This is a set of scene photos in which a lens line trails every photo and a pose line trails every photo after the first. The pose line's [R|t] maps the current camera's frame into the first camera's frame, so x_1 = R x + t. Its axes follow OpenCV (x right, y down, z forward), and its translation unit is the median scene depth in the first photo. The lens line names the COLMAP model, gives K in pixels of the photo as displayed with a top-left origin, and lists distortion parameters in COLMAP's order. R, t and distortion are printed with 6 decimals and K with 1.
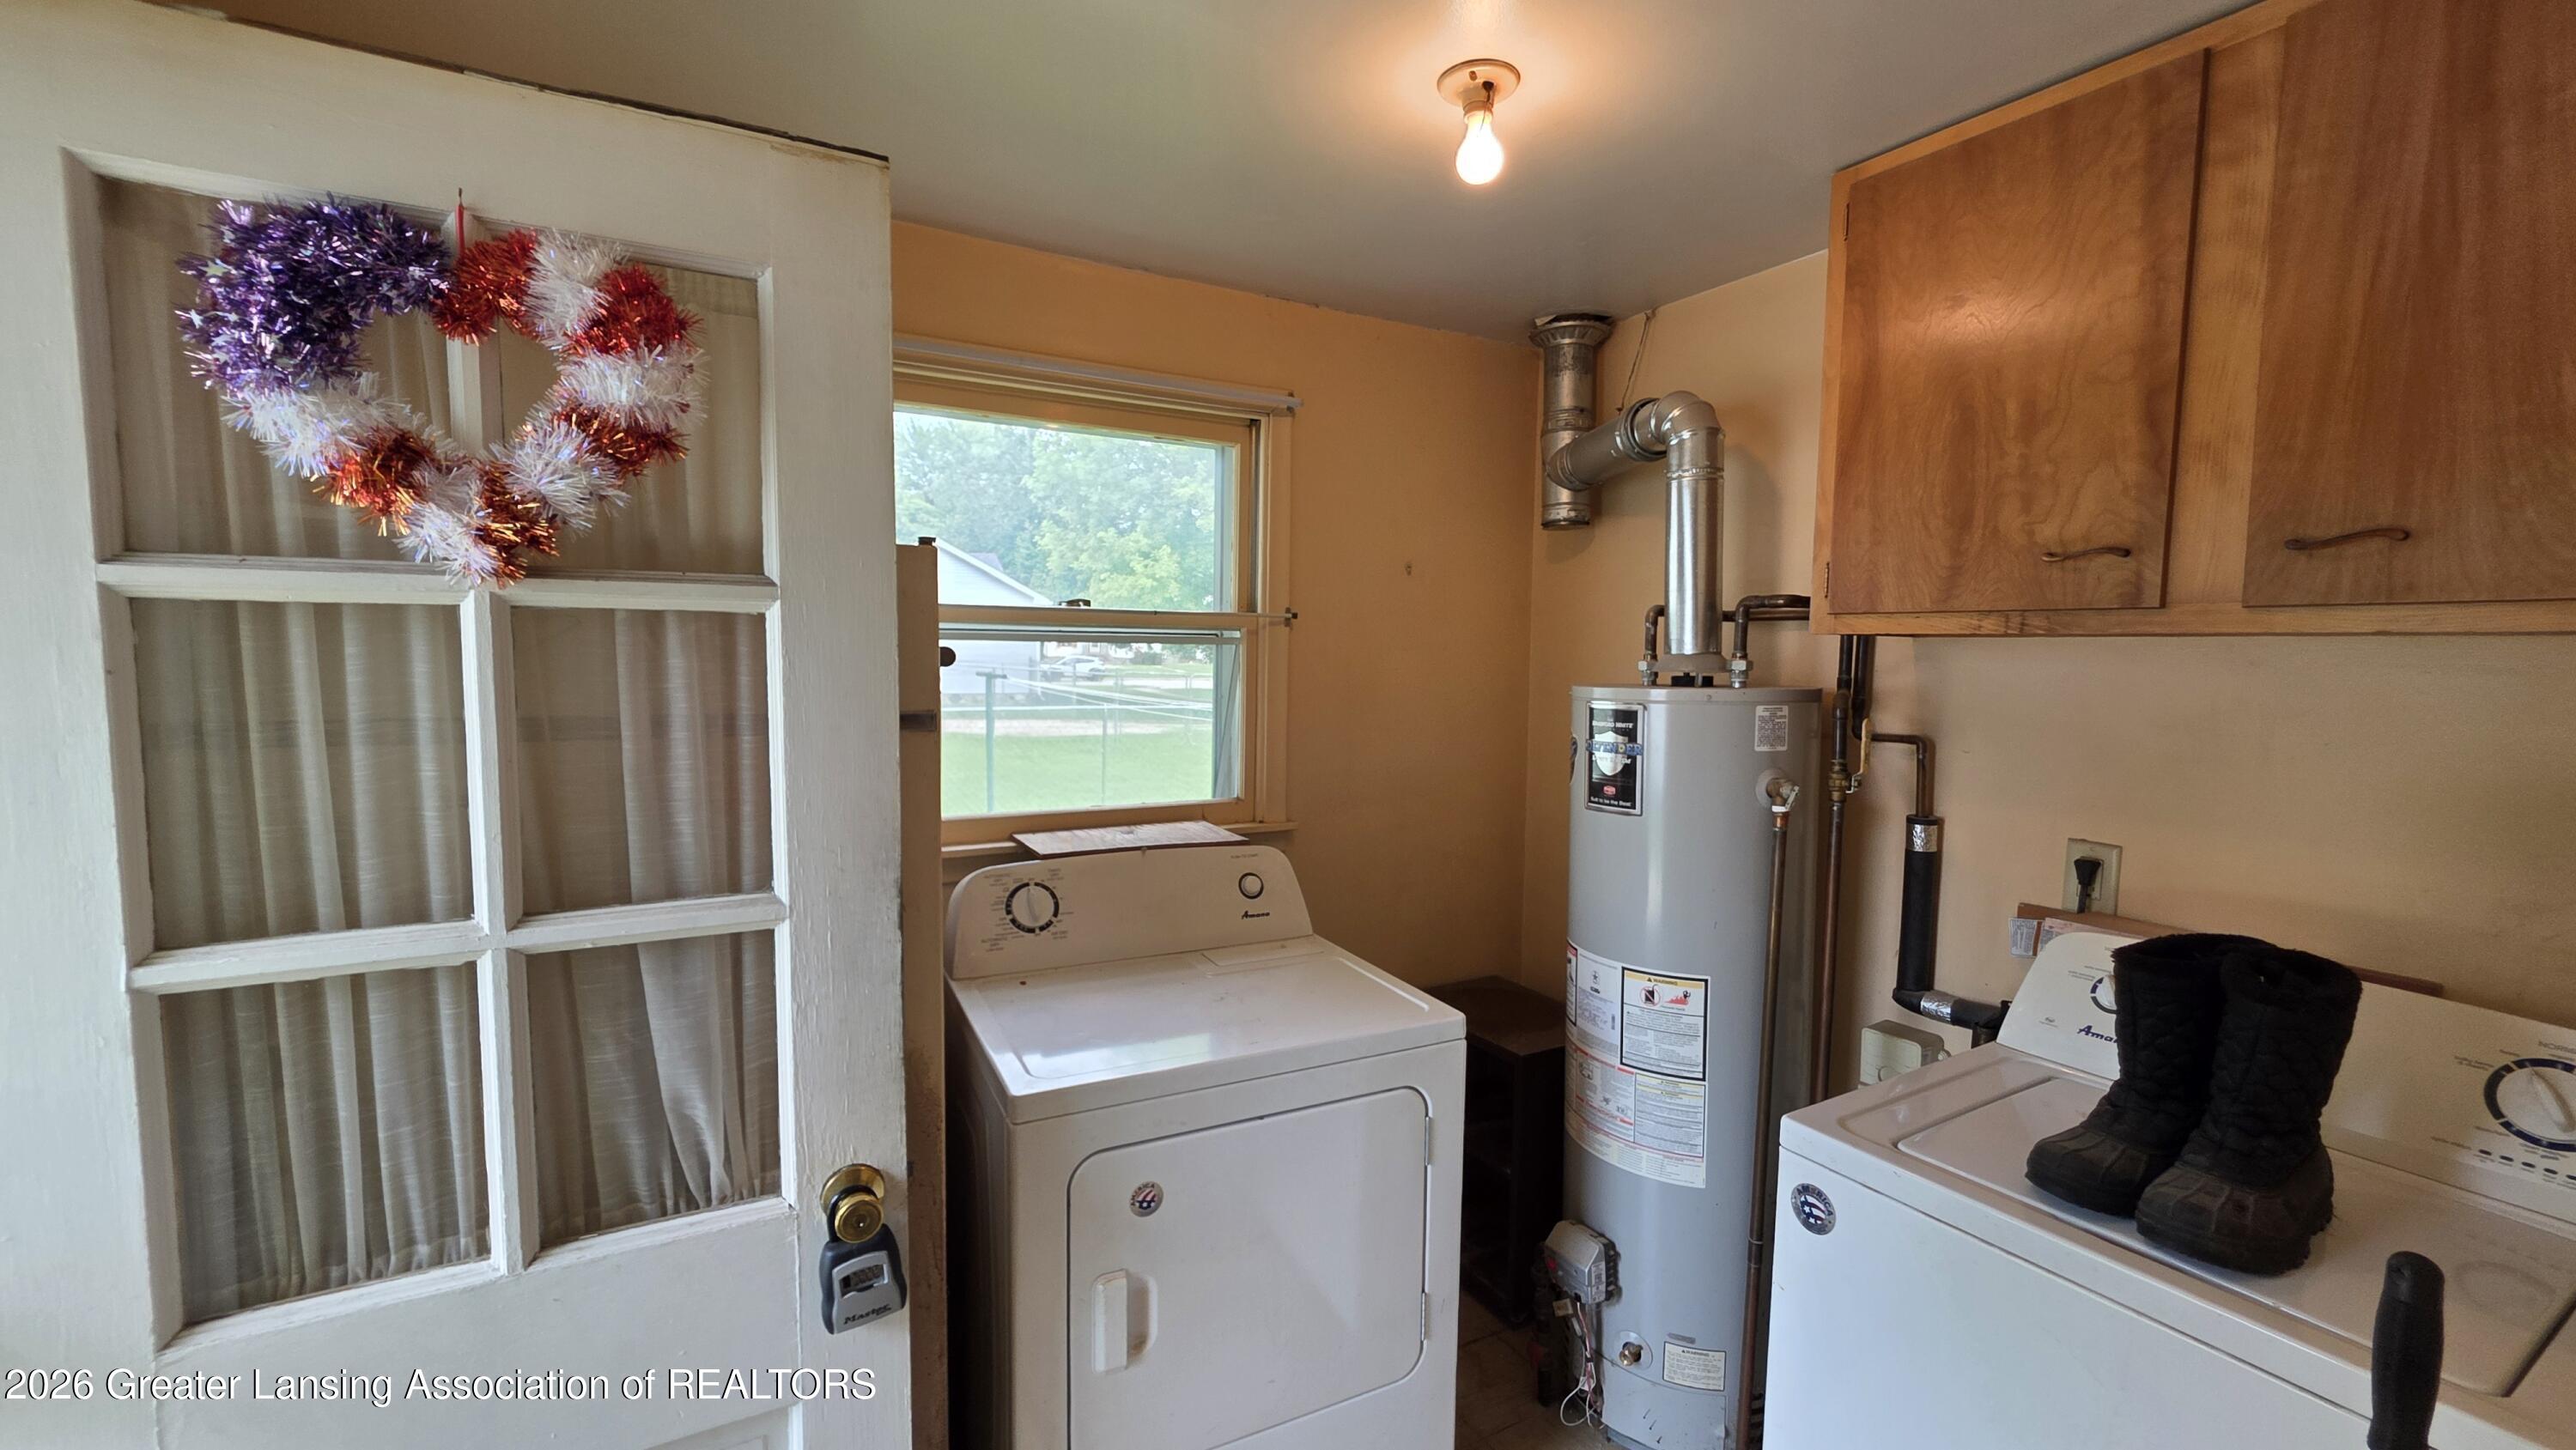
lens RADIAL K [[1036.6, 0, 1304.9], [0, 1036.6, 720.5], [0, 0, 1]] dist [-0.003442, 0.002120]
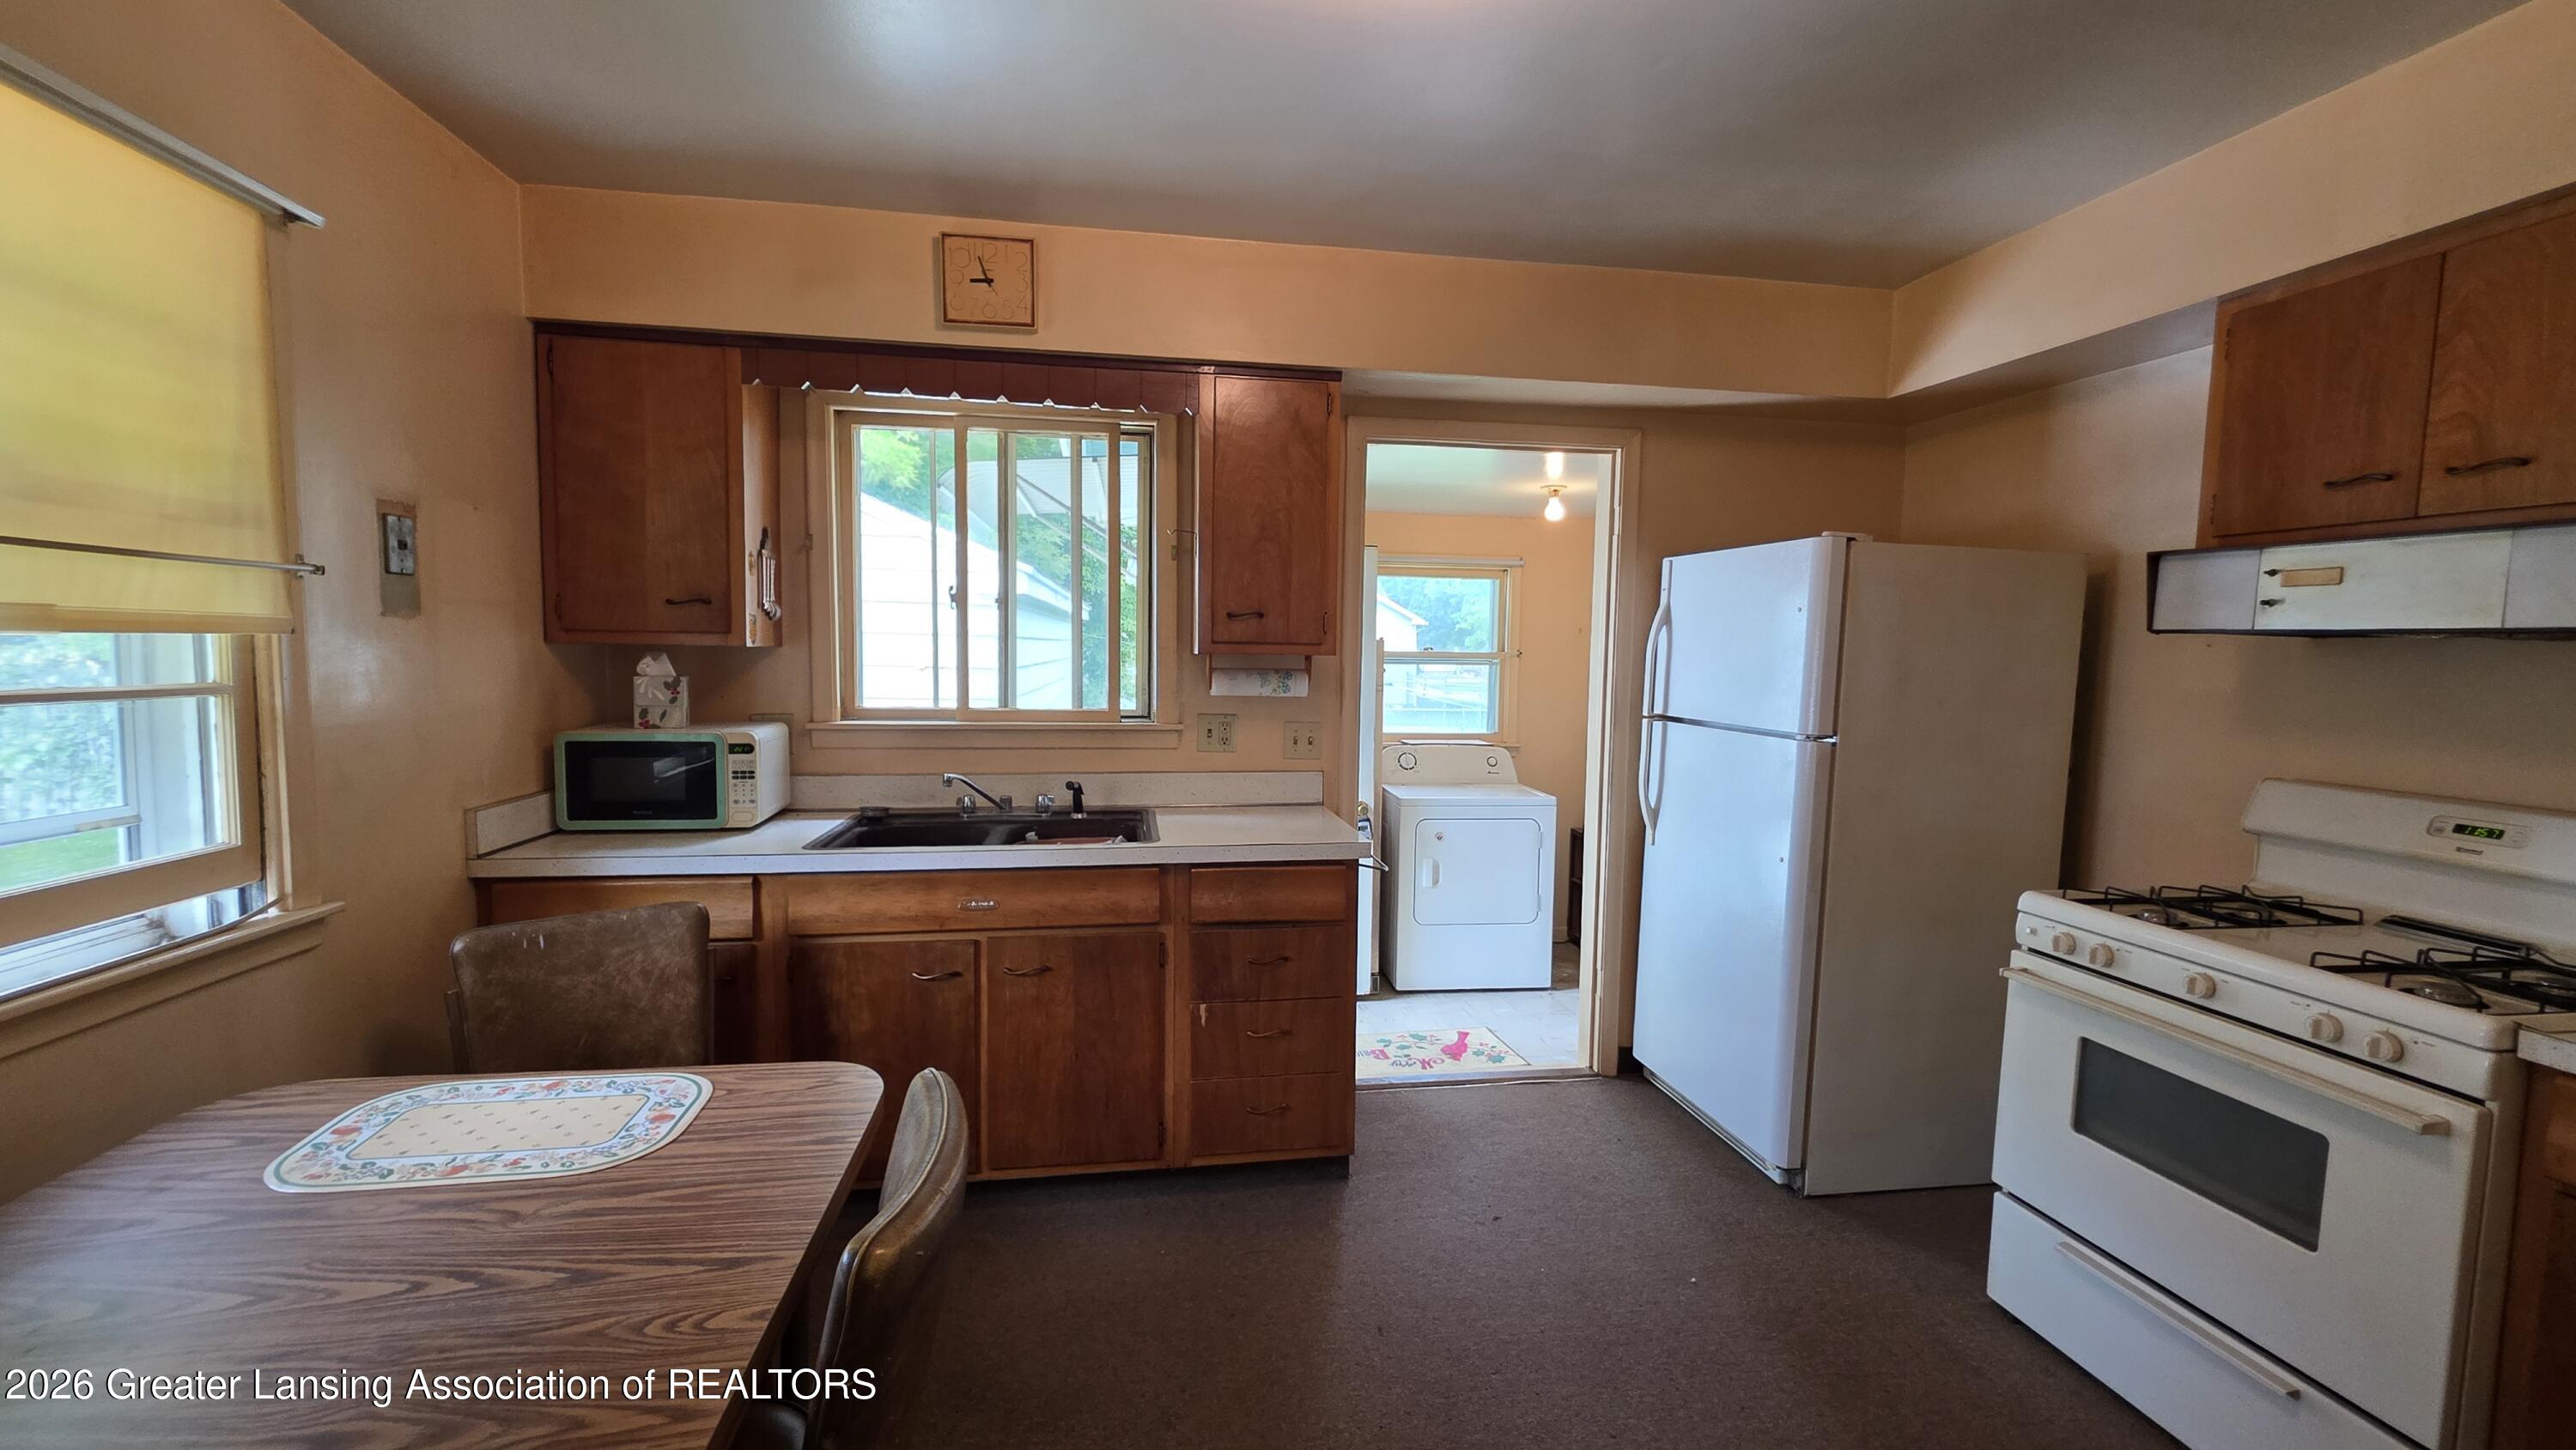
lens RADIAL K [[1036.6, 0, 1289.8], [0, 1036.6, 715.9], [0, 0, 1]] dist [-0.003442, 0.002120]
pose [[0.932320, 0.026209, -0.360684, 0.575866], [-0.031040, 0.999489, -0.007607, 0.121042], [0.360300, 0.018288, 0.932657, -2.227161]]
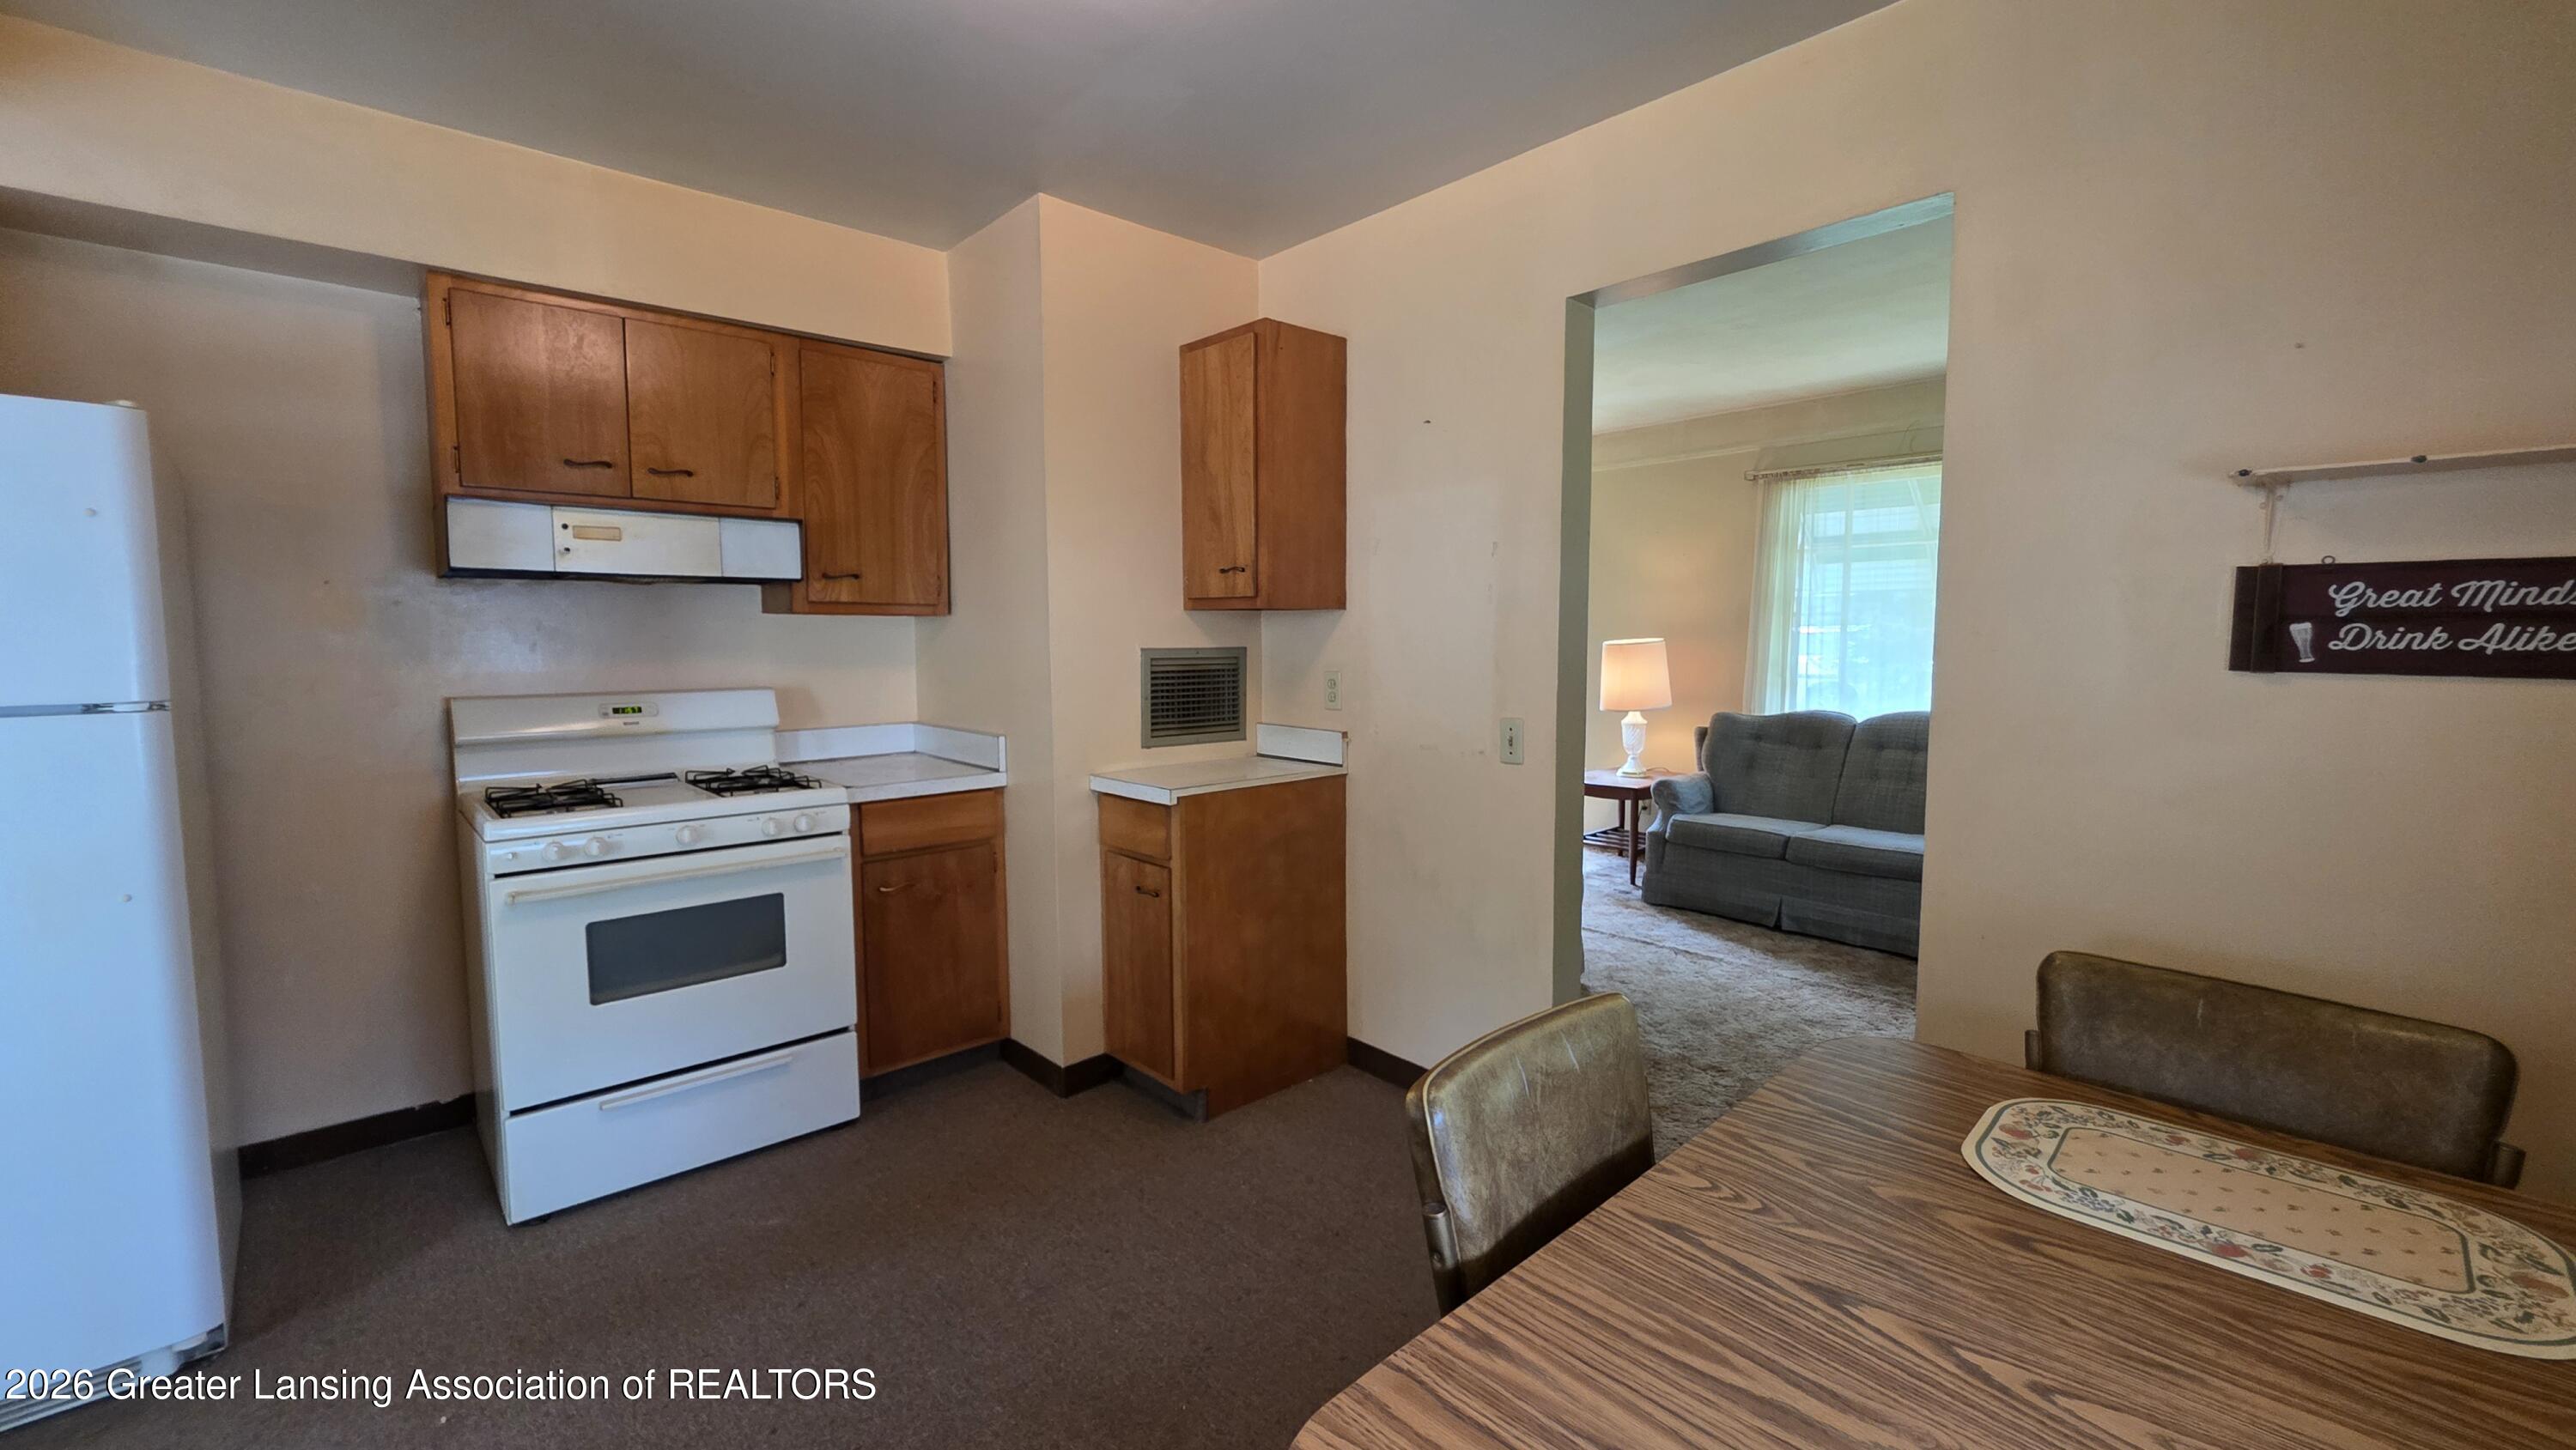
lens RADIAL K [[1036.6, 0, 1264.9], [0, 1036.6, 725.3], [0, 0, 1]] dist [-0.003442, 0.002120]
pose [[-0.190344, -0.106550, 0.975918, -0.684114], [0.072917, 0.989812, 0.122288, 0.084604], [-0.979006, 0.094438, -0.180636, -1.279557]]
